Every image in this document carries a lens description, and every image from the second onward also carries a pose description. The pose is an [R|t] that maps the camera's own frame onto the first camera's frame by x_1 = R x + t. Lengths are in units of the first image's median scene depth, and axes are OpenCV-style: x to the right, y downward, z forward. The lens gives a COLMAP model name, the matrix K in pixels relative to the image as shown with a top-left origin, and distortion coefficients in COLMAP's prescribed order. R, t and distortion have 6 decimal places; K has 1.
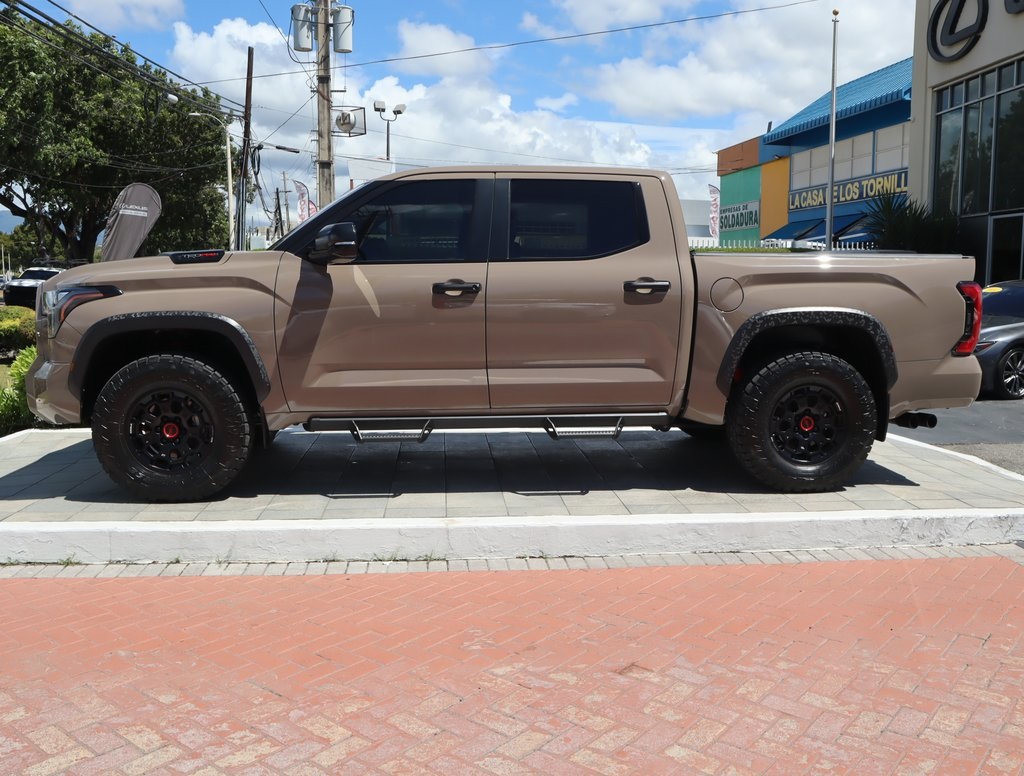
lens RADIAL K [[910.5, 0, 517.3], [0, 910.5, 387.0], [0, 0, 1]] dist [-0.110985, 0.130589]
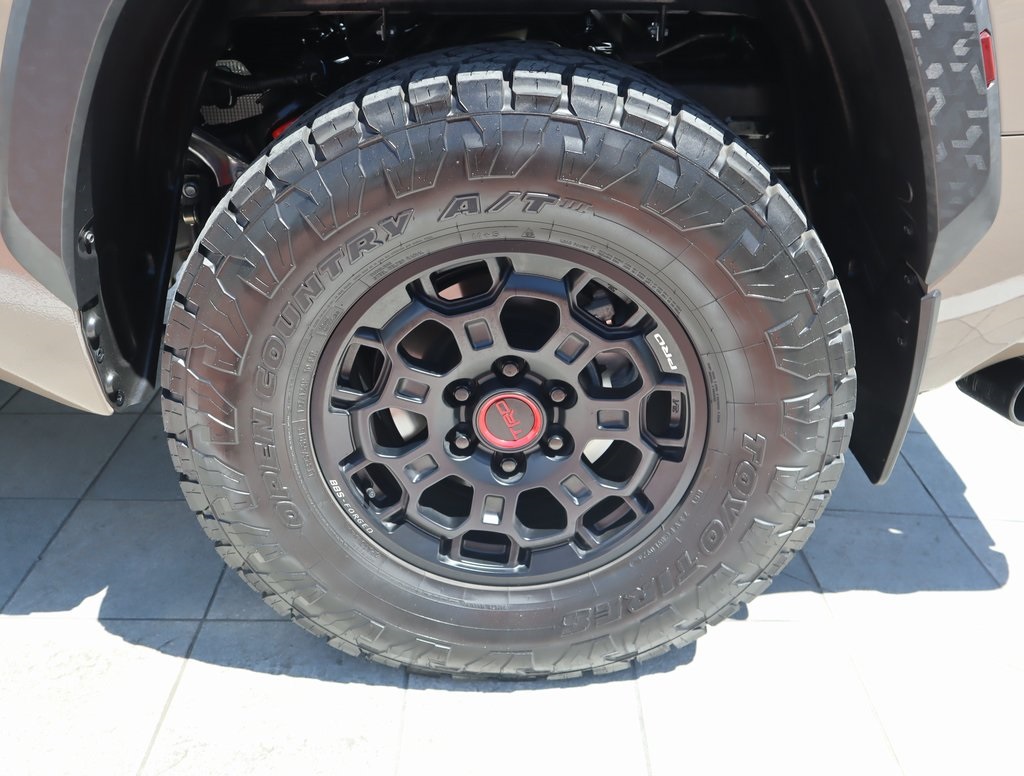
lens RADIAL K [[910.5, 0, 517.3], [0, 910.5, 387.0], [0, 0, 1]] dist [-0.110985, 0.130589]
pose [[0.997427, 0.038351, -0.060568, 0.337583], [-0.014991, 0.937777, 0.346913, -0.041583], [0.070103, -0.345113, 0.935939, 0.806196]]
